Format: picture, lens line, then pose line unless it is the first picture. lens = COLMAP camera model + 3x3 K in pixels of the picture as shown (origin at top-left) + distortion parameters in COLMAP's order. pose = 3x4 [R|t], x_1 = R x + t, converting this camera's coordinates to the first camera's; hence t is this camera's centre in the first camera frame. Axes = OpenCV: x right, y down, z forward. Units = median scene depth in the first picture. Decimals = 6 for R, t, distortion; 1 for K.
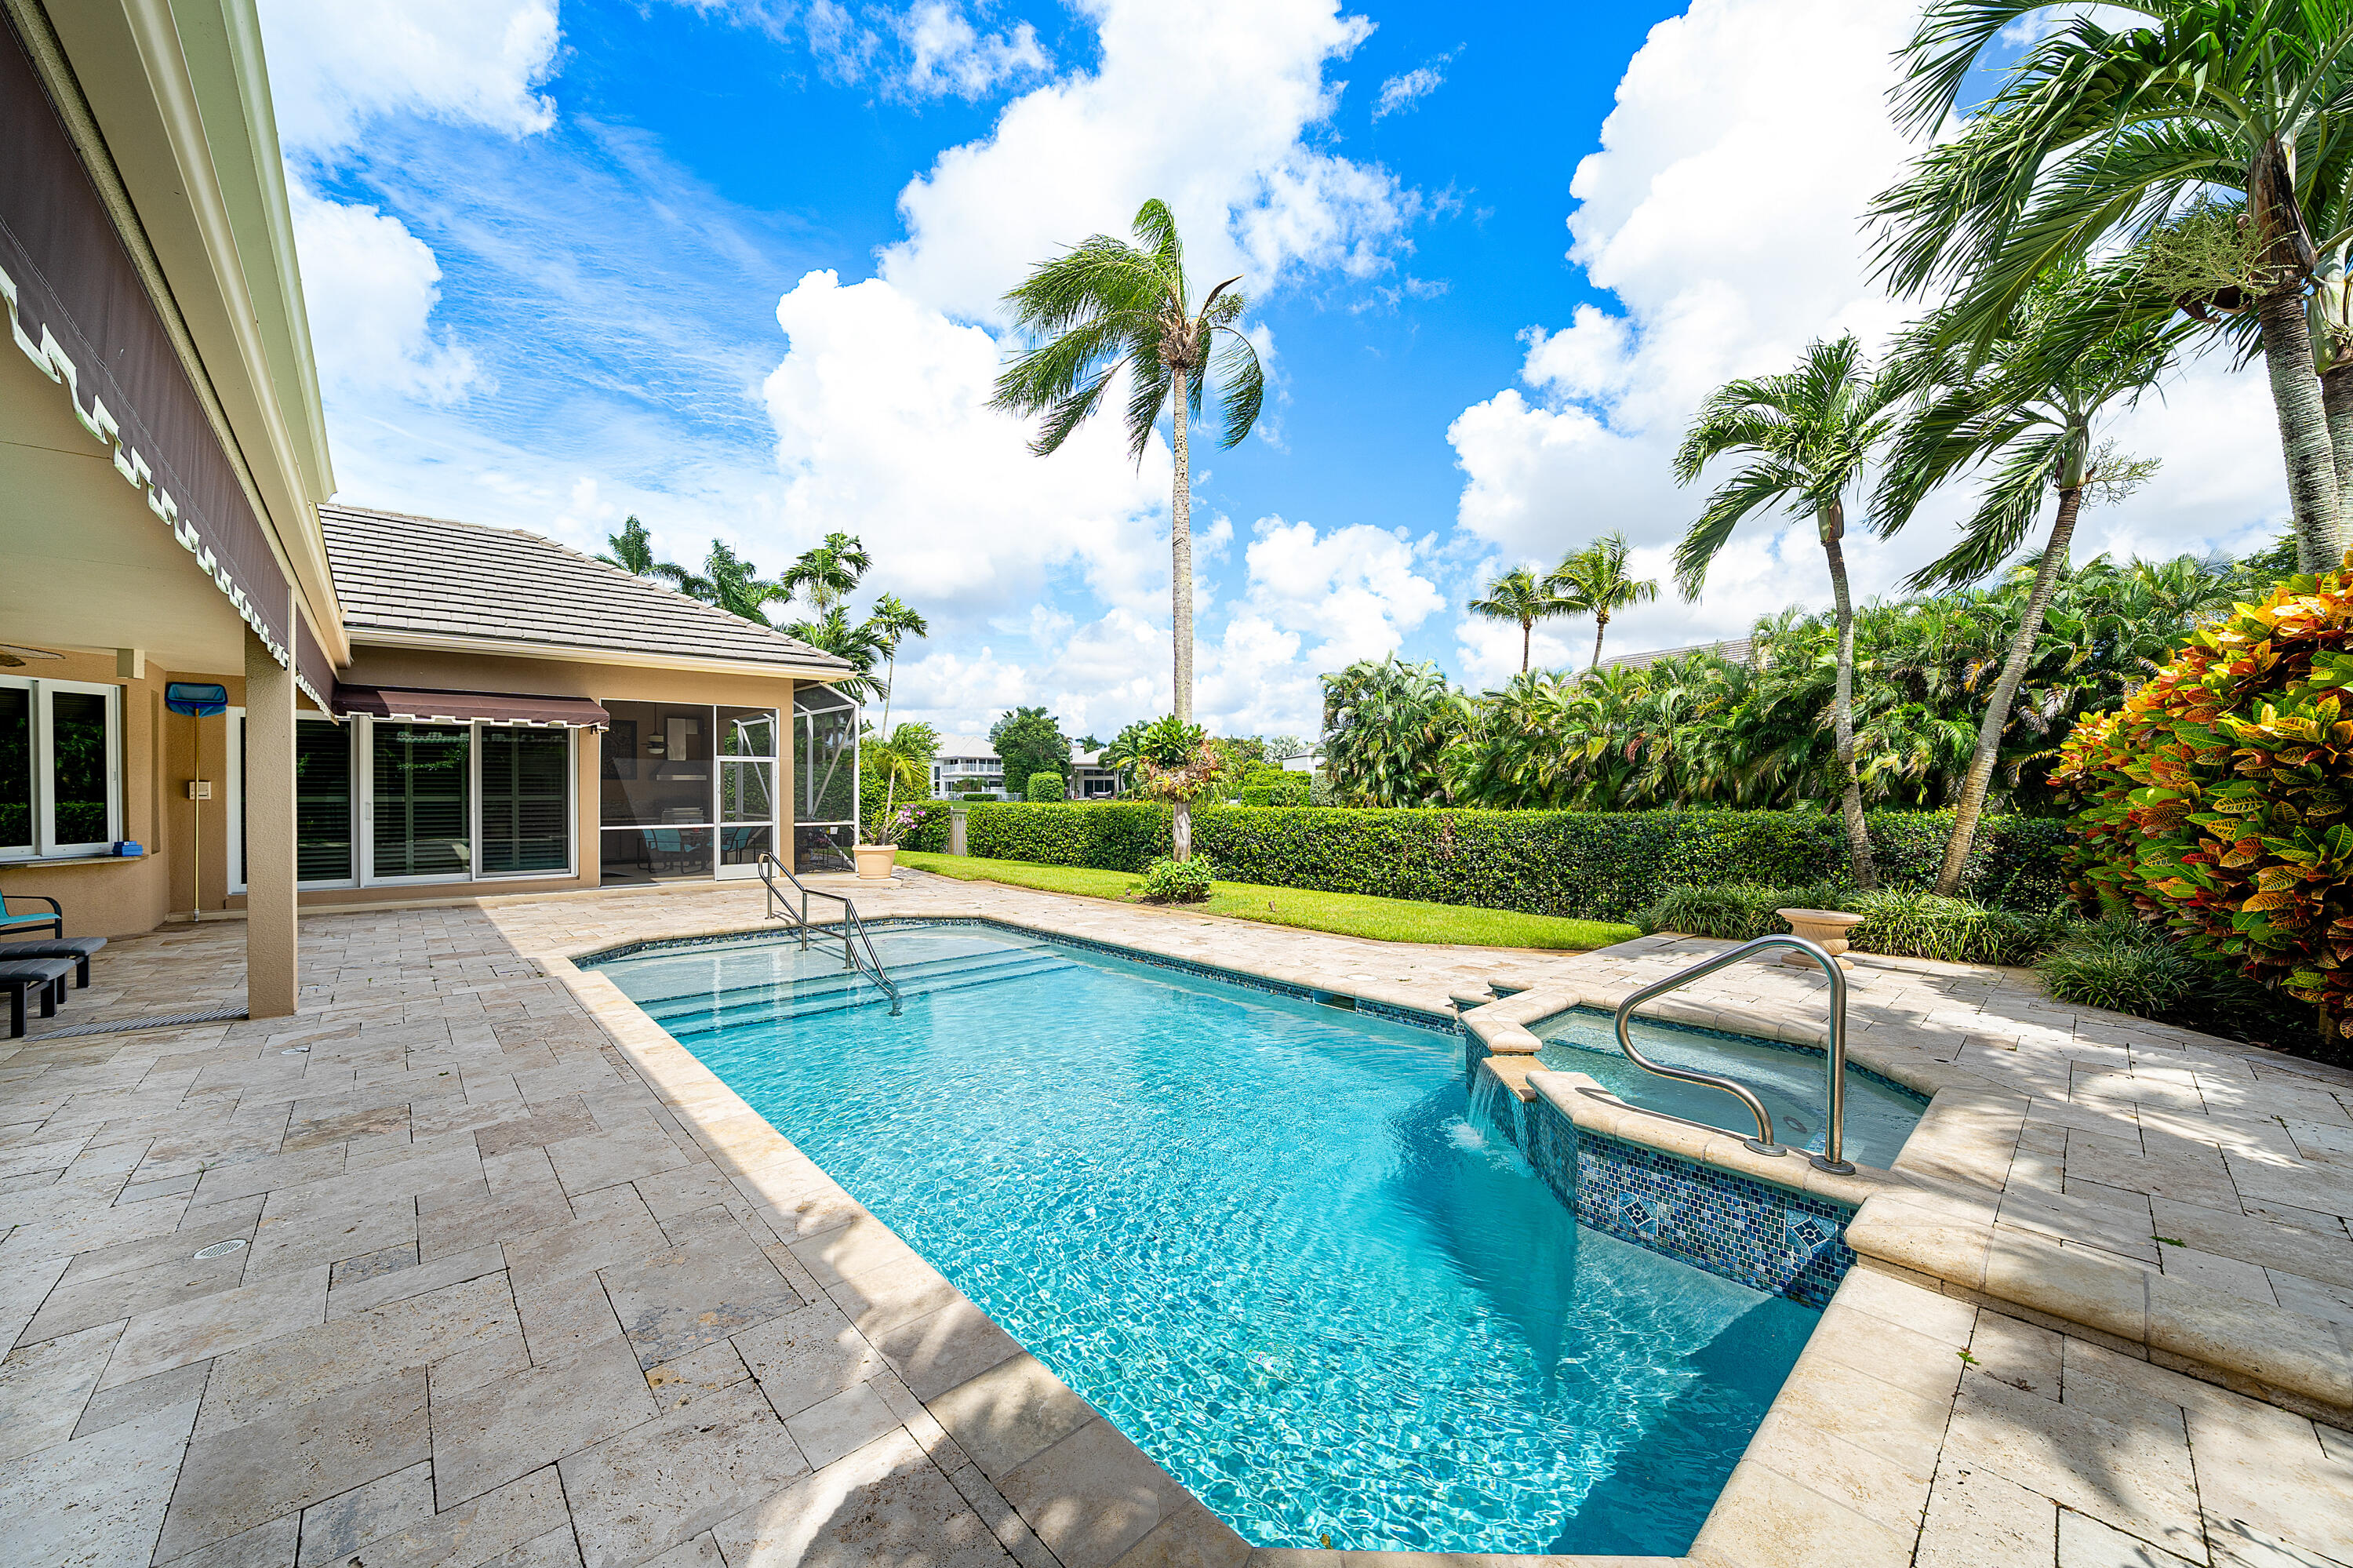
lens RADIAL K [[856.0, 0, 1168.9], [0, 856.0, 794.1], [0, 0, 1]] dist [-0.009757, 0.000113]
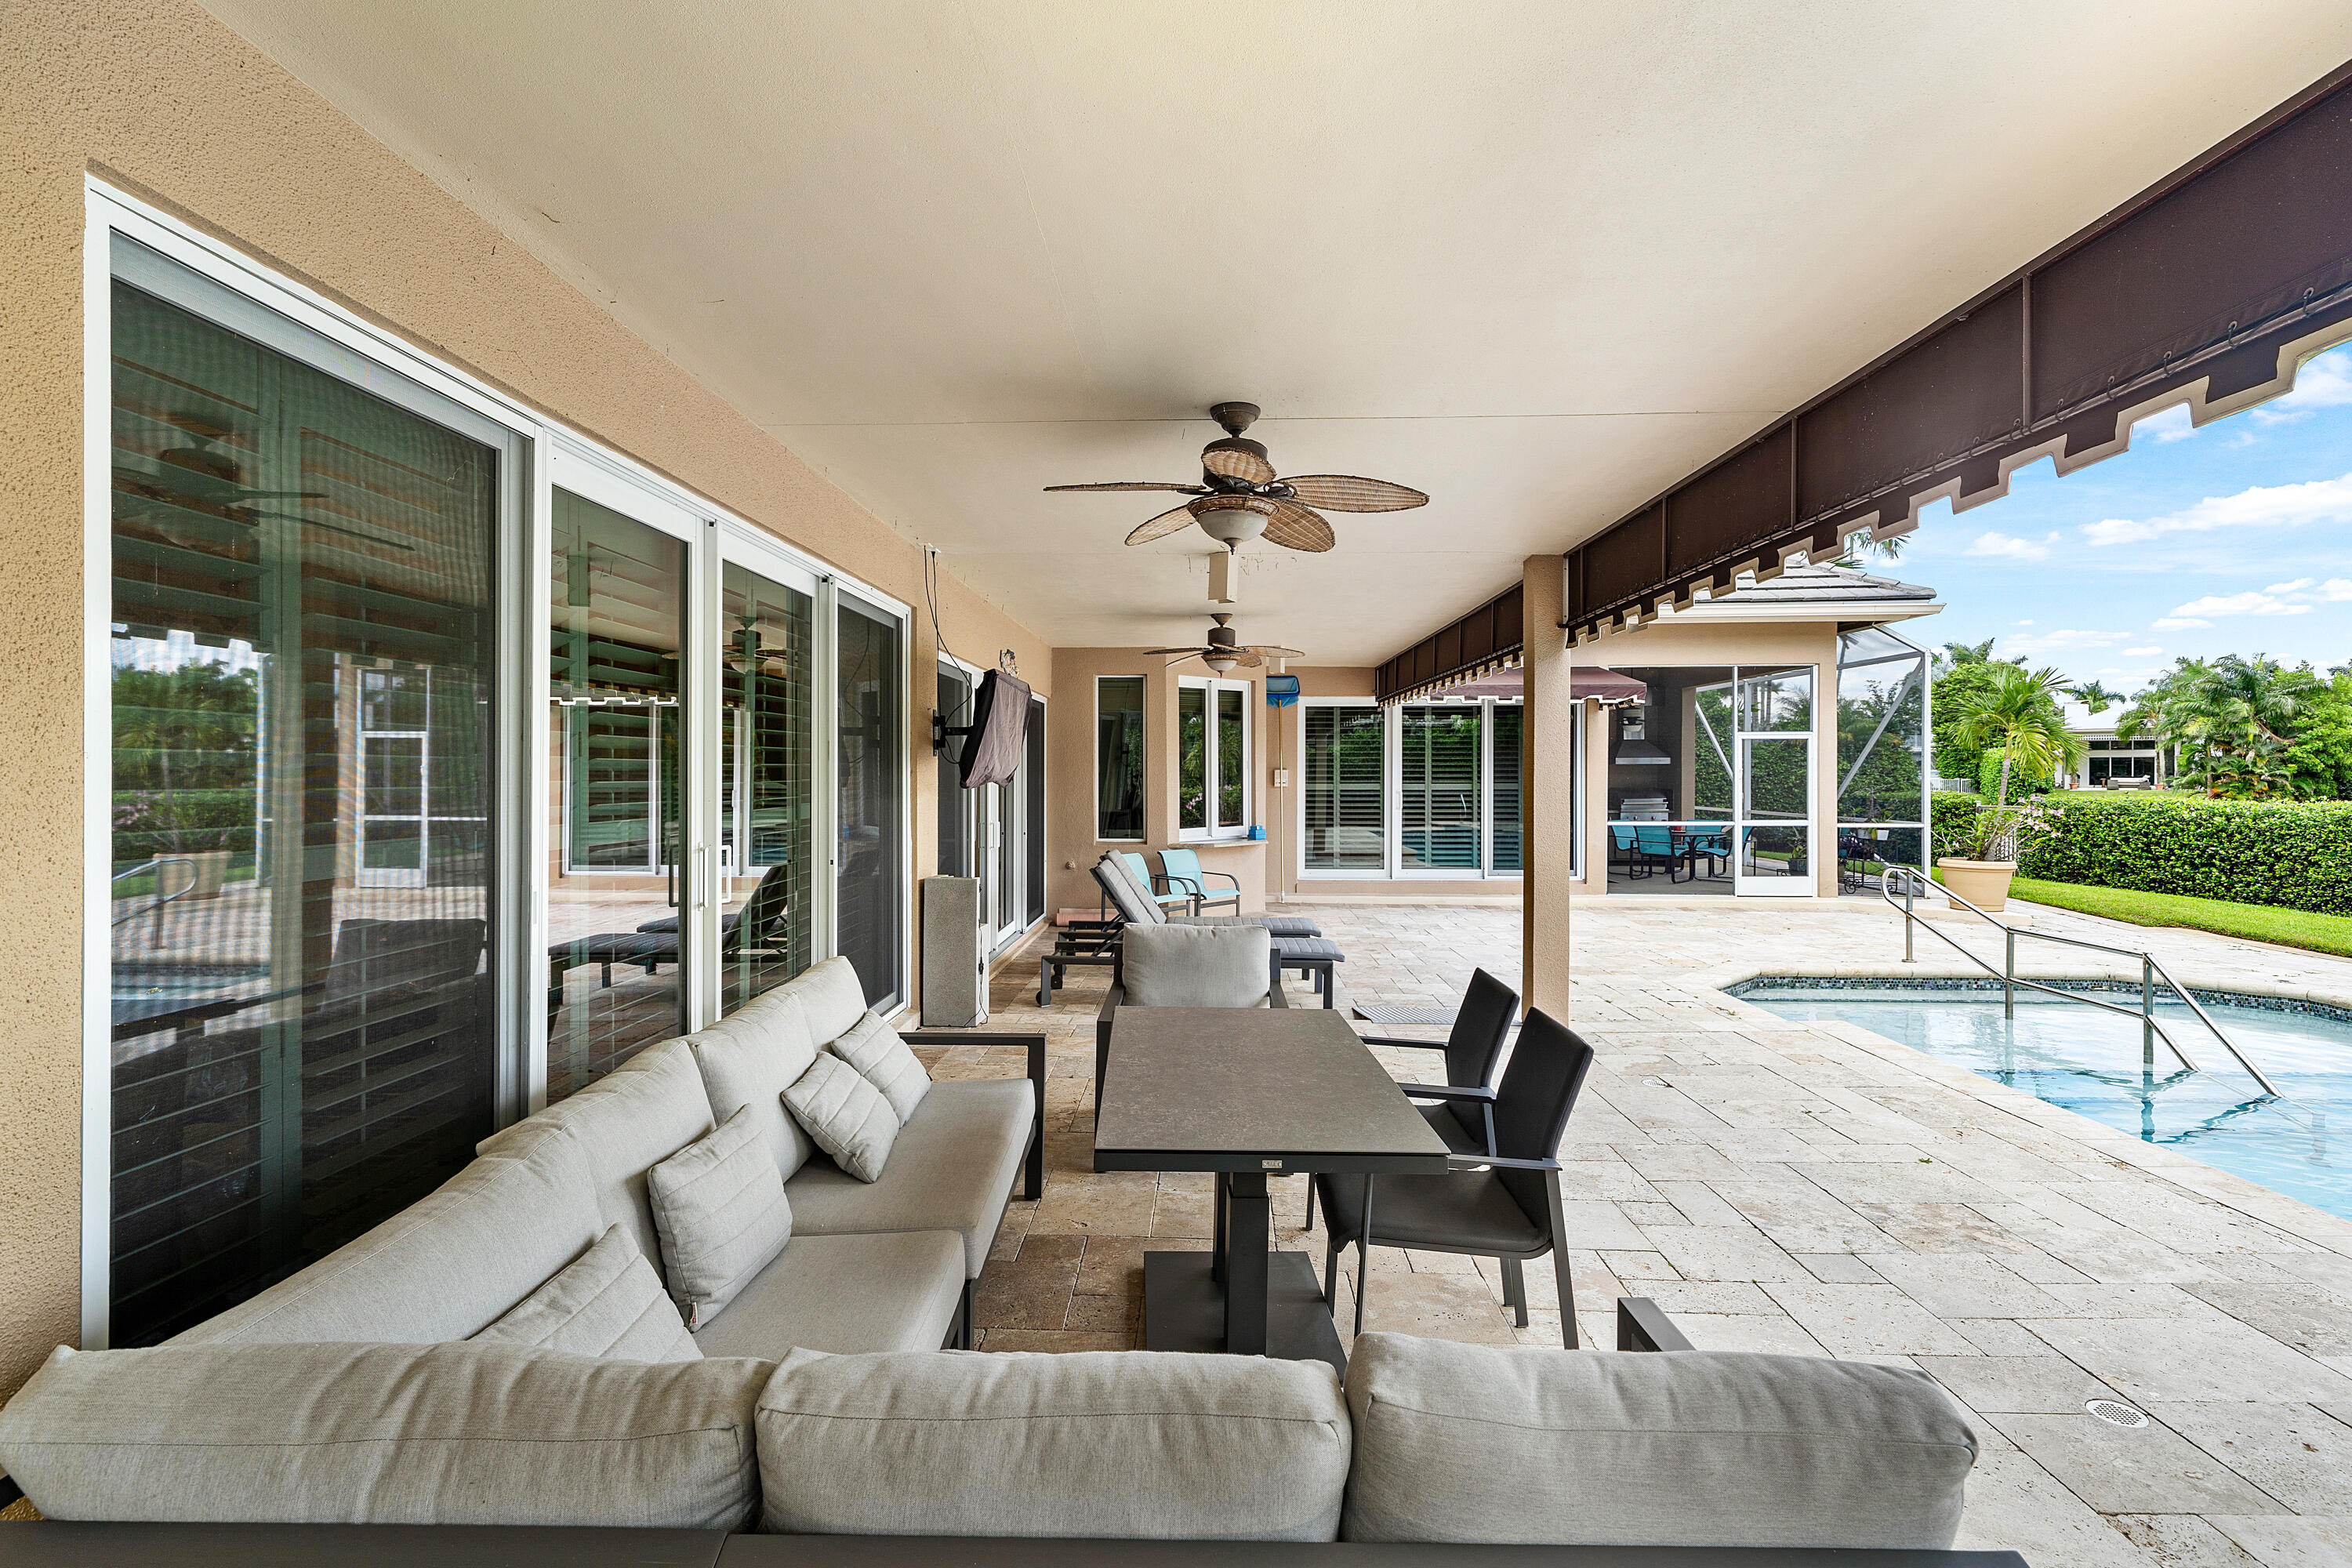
lens RADIAL K [[1108.0, 0, 1176.7], [0, 1108.0, 773.5], [0, 0, 1]] dist [-0.001734, -0.000281]
pose [[0.720646, -0.001245, -0.693302, -0.241693], [-0.002362, 0.999988, -0.004252, -0.002736], [0.693299, 0.004702, 0.720635, -0.061765]]
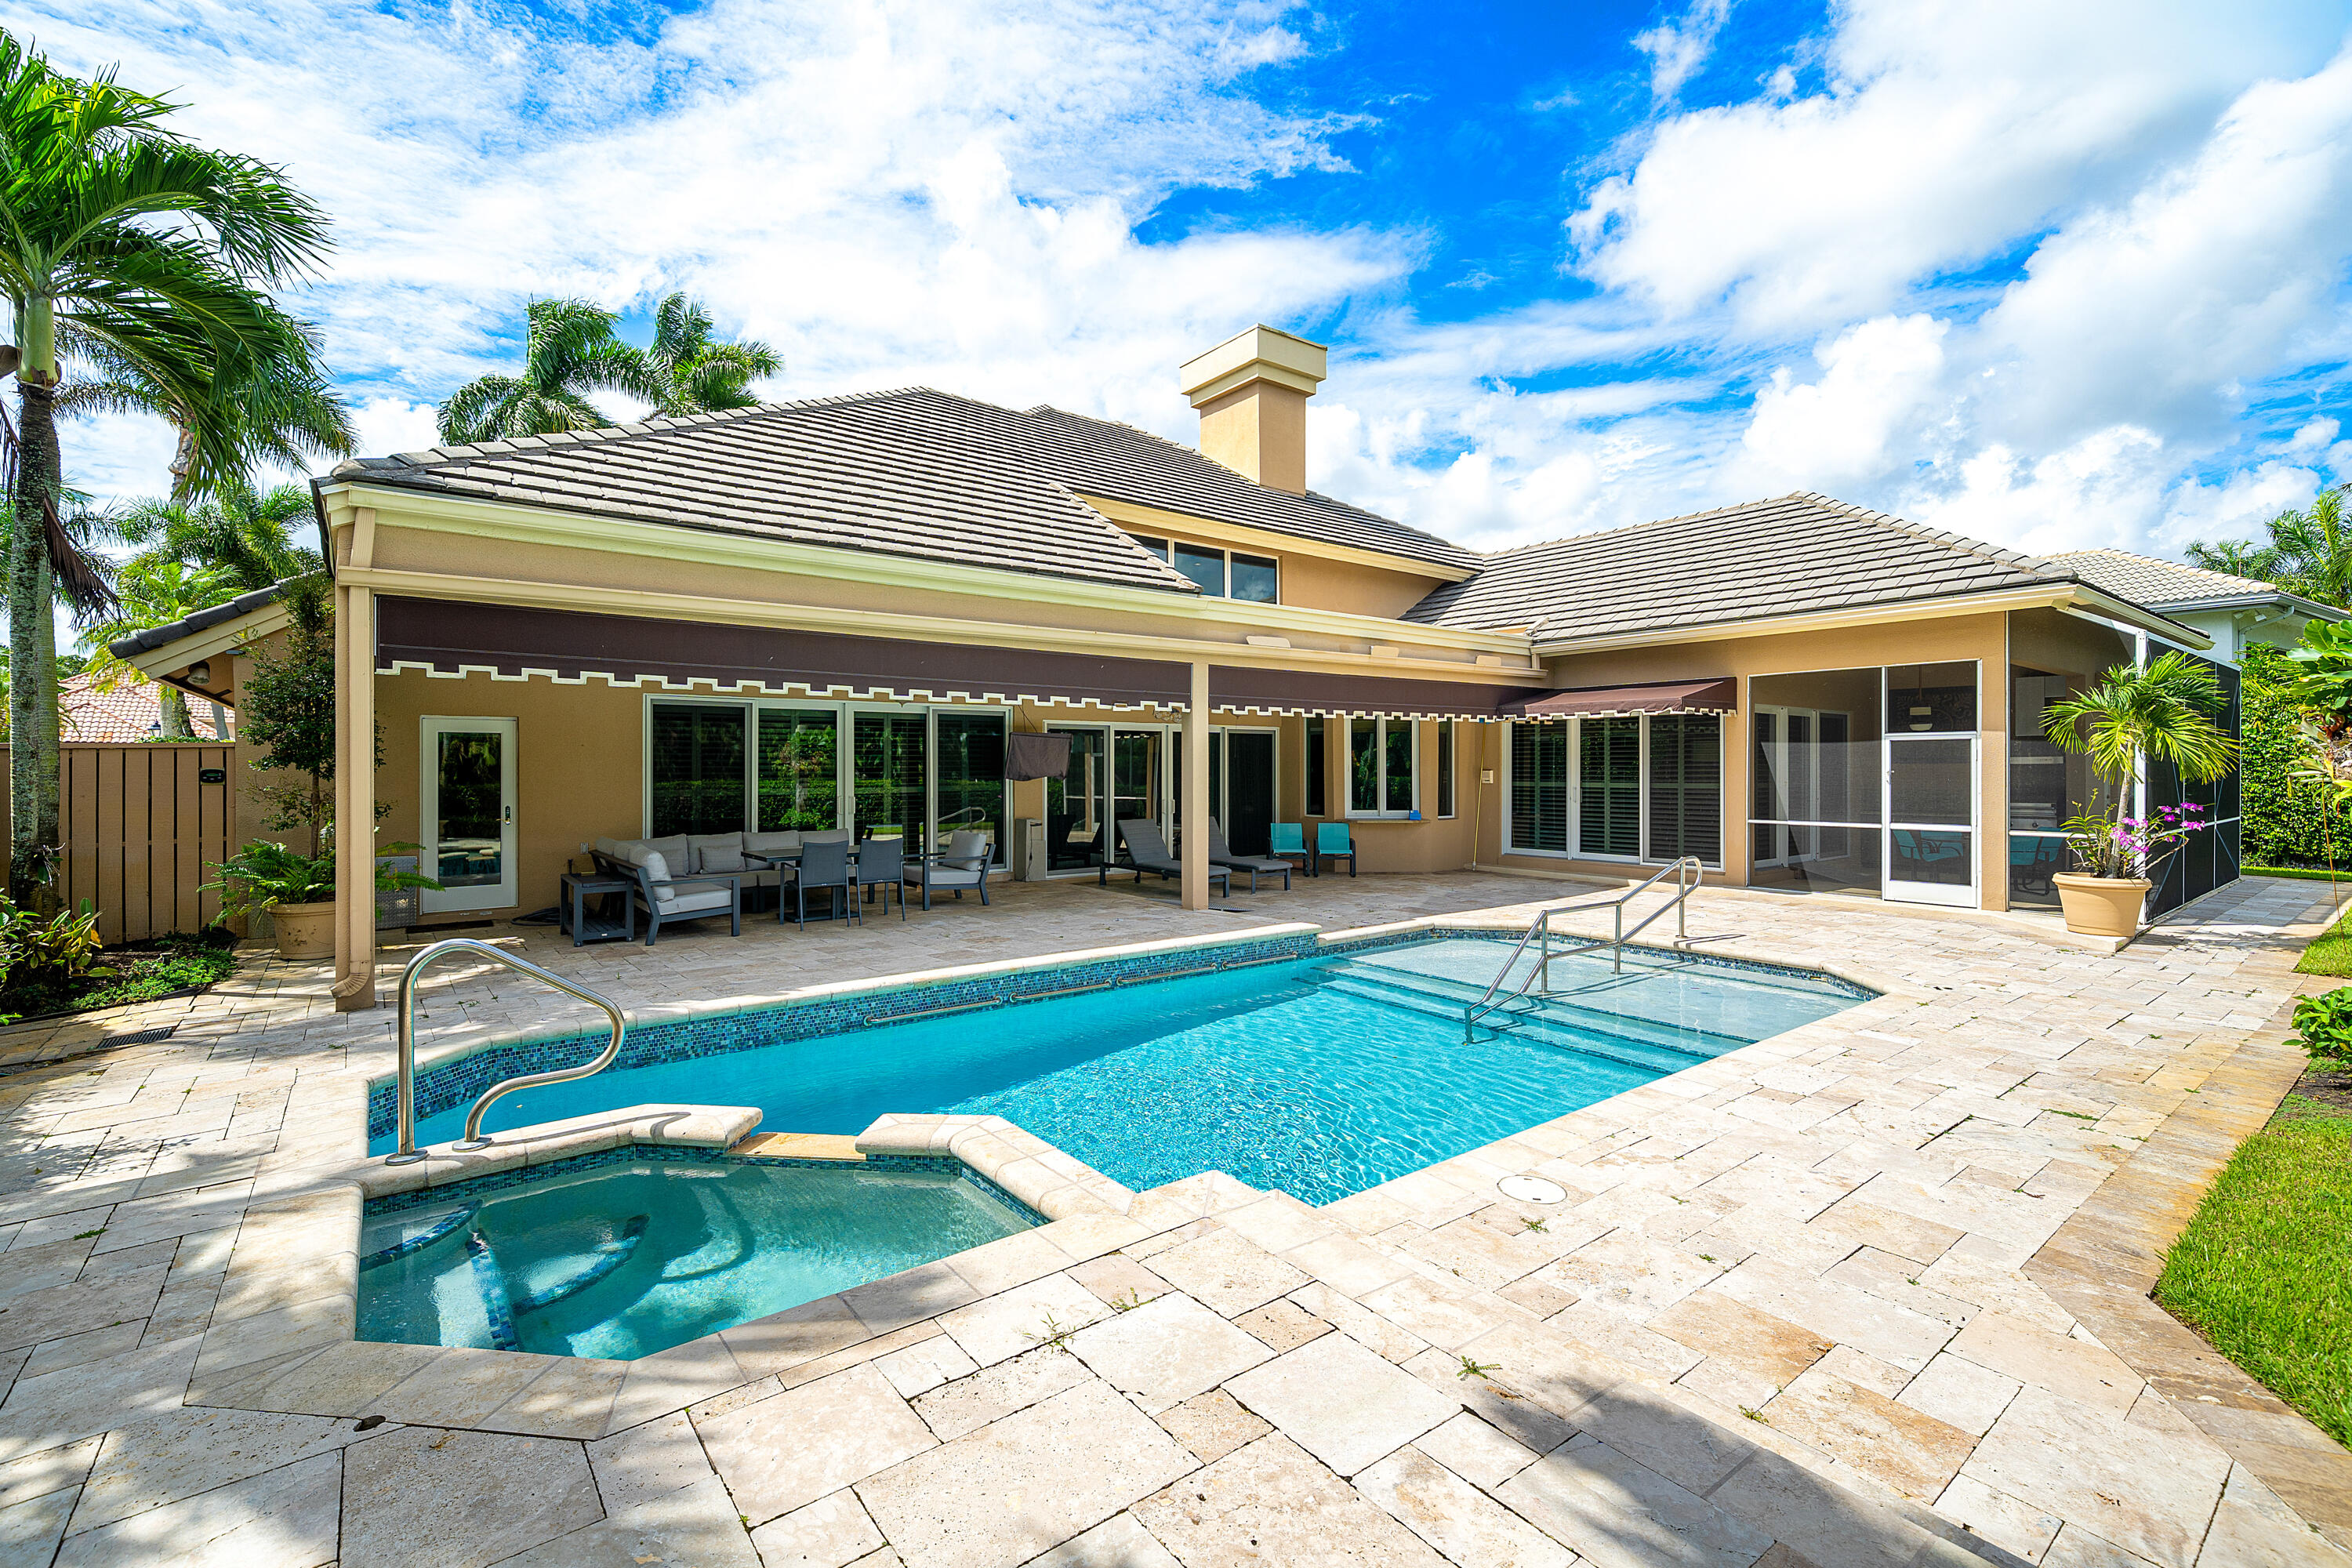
lens RADIAL K [[1057.4, 0, 1175.7], [0, 1057.4, 773.1], [0, 0, 1]] dist [-0.000483, 0.000171]
pose [[-0.109291, 0.003212, -0.994005, 0.533933], [-0.005729, 0.999976, 0.003861, -0.011720], [0.993993, 0.006116, -0.109270, 0.563420]]
